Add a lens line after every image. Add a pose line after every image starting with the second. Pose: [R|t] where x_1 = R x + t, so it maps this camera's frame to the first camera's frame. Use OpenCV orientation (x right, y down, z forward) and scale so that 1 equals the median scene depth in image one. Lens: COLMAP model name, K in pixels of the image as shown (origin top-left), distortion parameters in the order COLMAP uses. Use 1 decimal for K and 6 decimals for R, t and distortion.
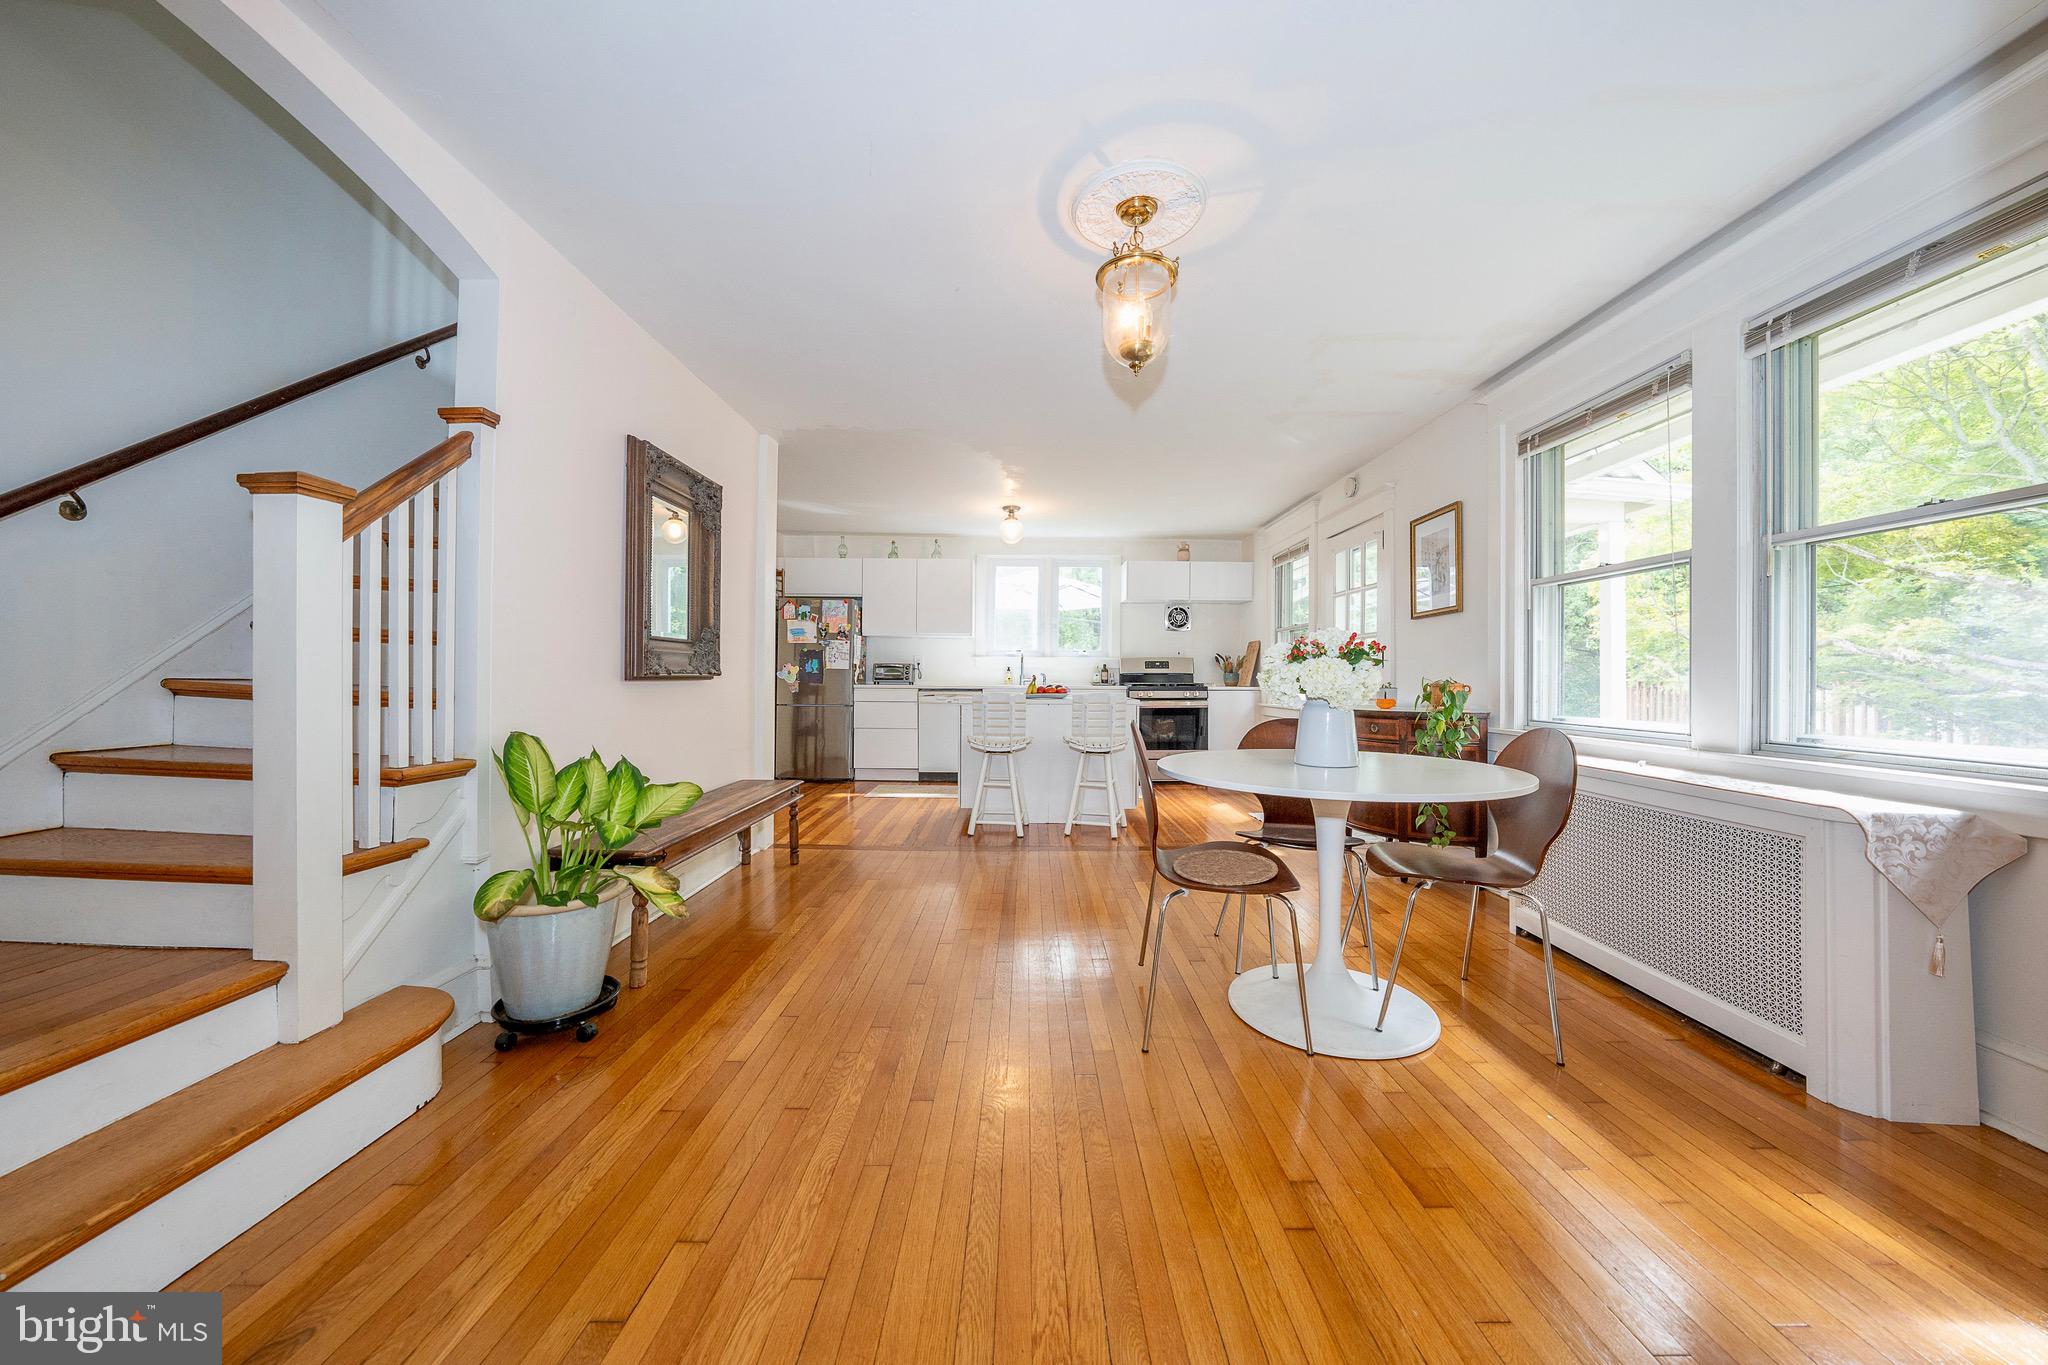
lens RADIAL K [[705.0, 0, 1025.0], [0, 705.0, 676.3], [0, 0, 1]] dist [-0.029823, 0.006698]
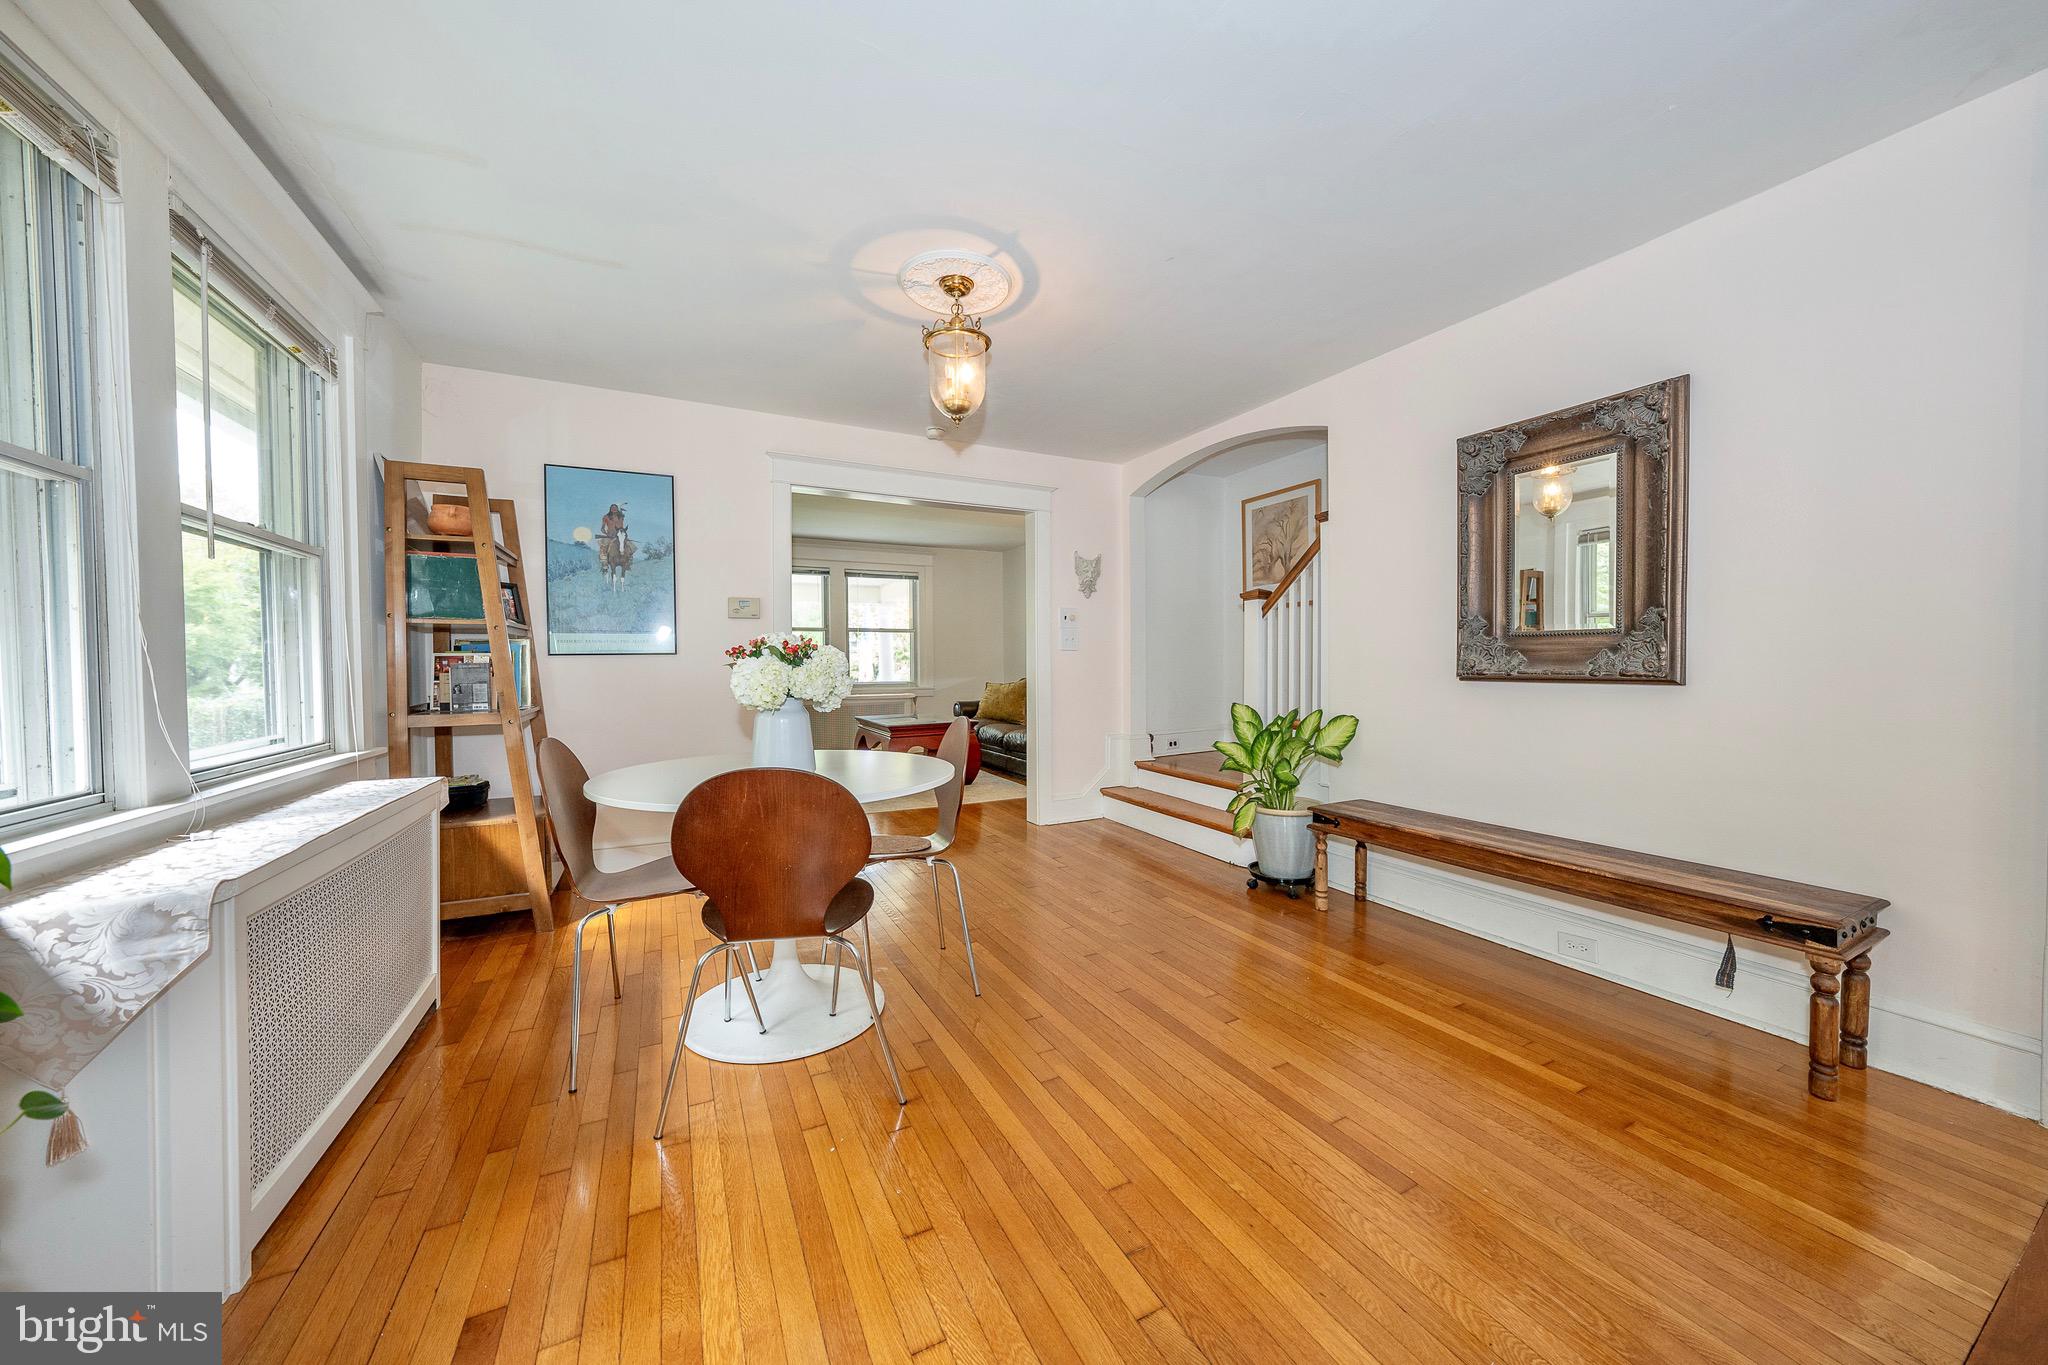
lens RADIAL K [[705.0, 0, 1025.0], [0, 705.0, 676.3], [0, 0, 1]] dist [-0.029823, 0.006698]
pose [[-0.887522, 0.009362, -0.460671, 0.351056], [0.001510, 0.999847, 0.017410, -0.014288], [0.460763, 0.014756, -0.887400, 1.215686]]
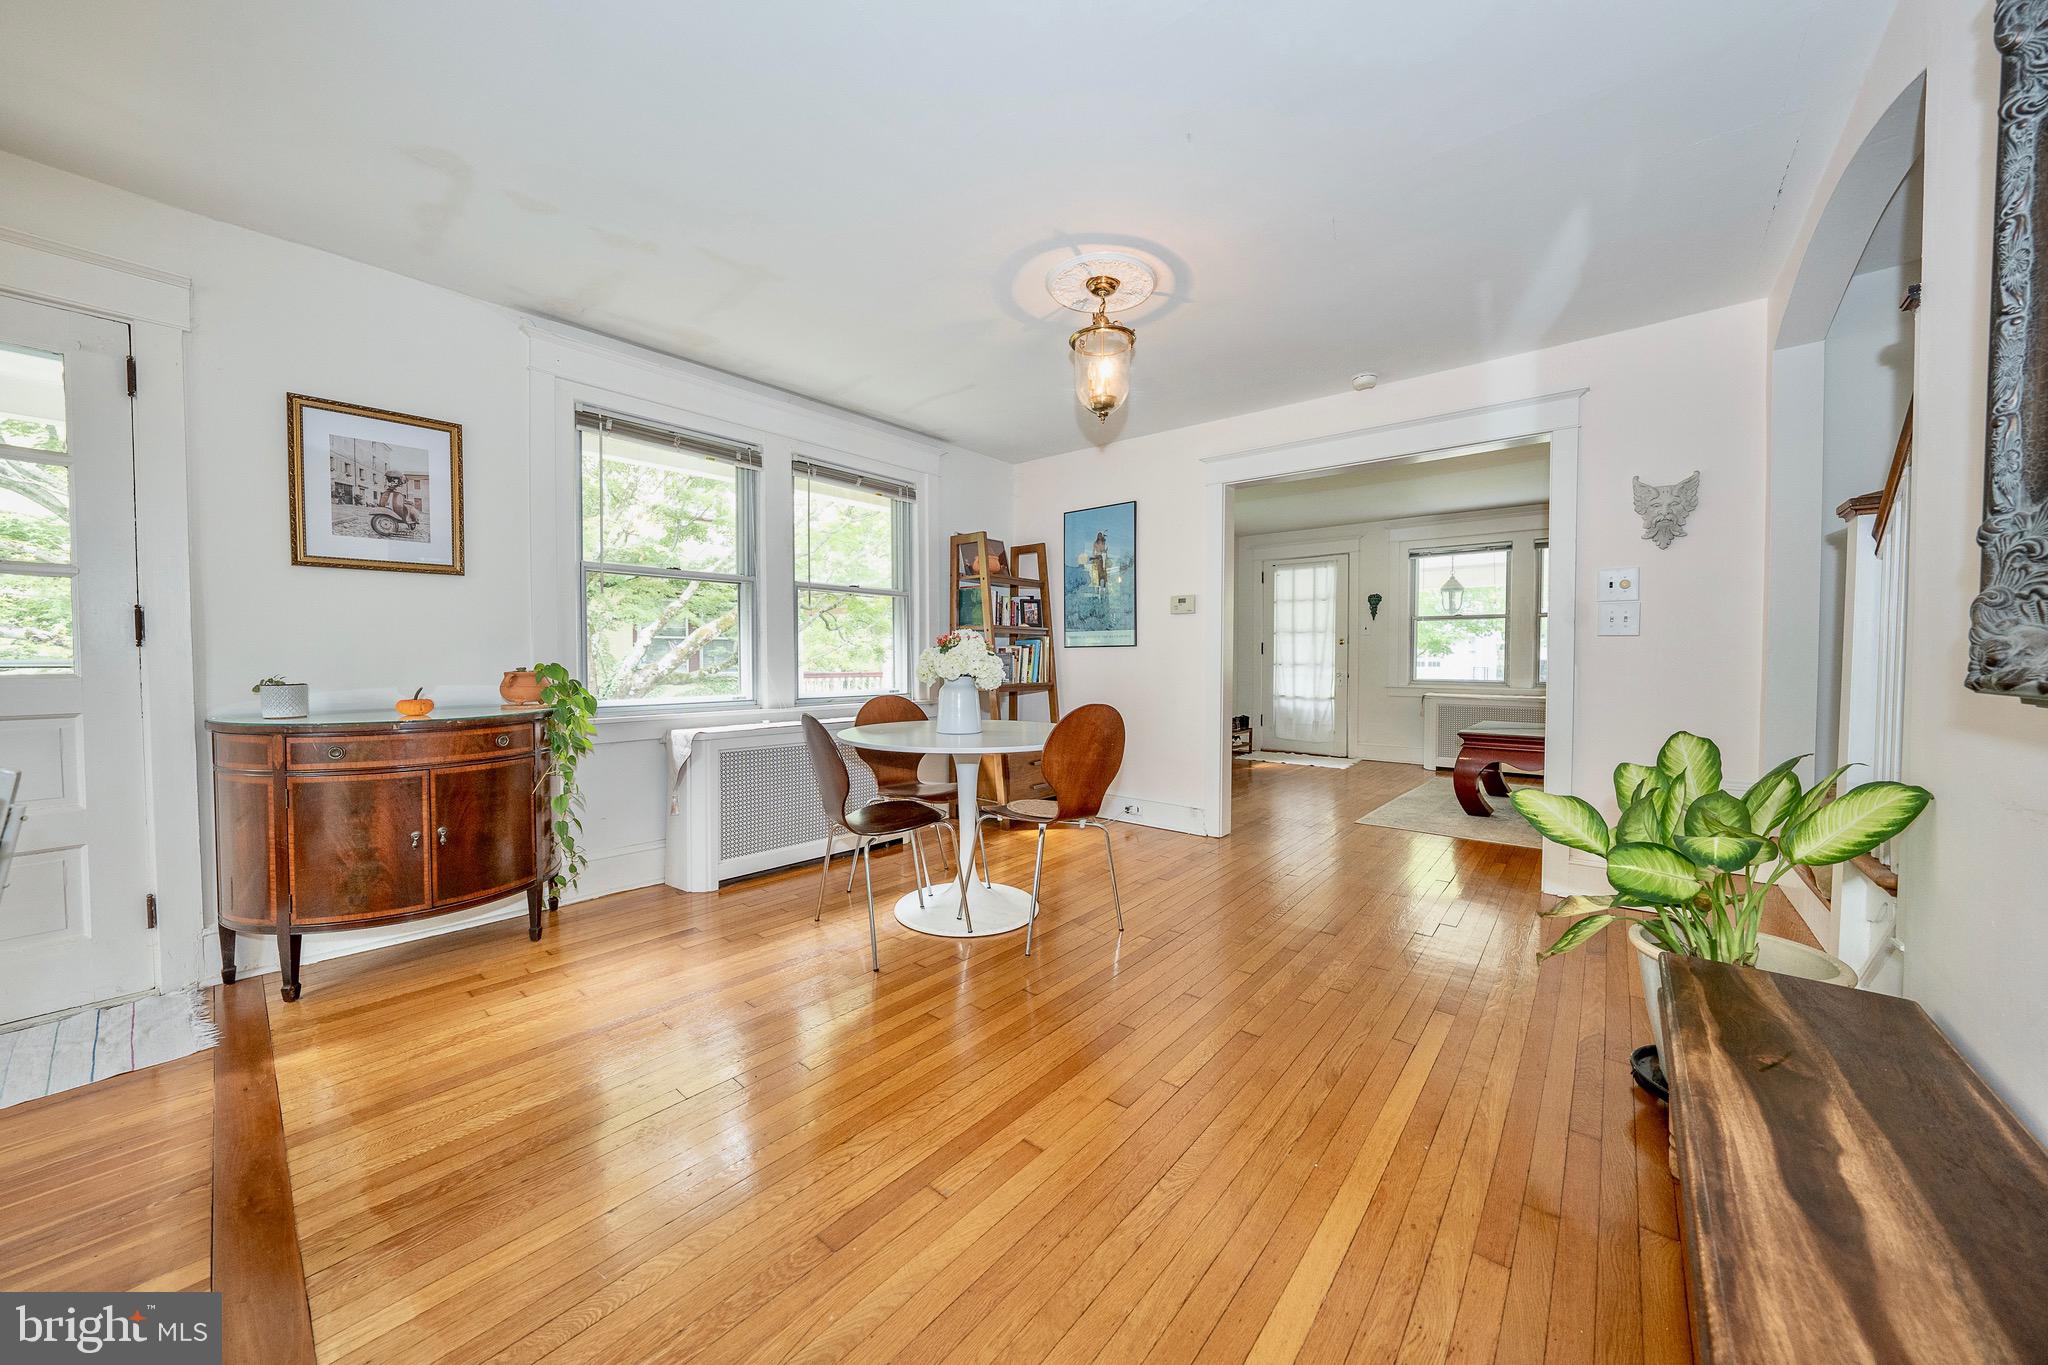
lens RADIAL K [[705.0, 0, 1025.0], [0, 705.0, 676.3], [0, 0, 1]] dist [-0.029823, 0.006698]
pose [[-0.764340, -0.023868, 0.644371, -0.310859], [-0.006923, 0.999561, 0.028812, -0.010567], [-0.644776, 0.017562, -0.764170, 1.168742]]
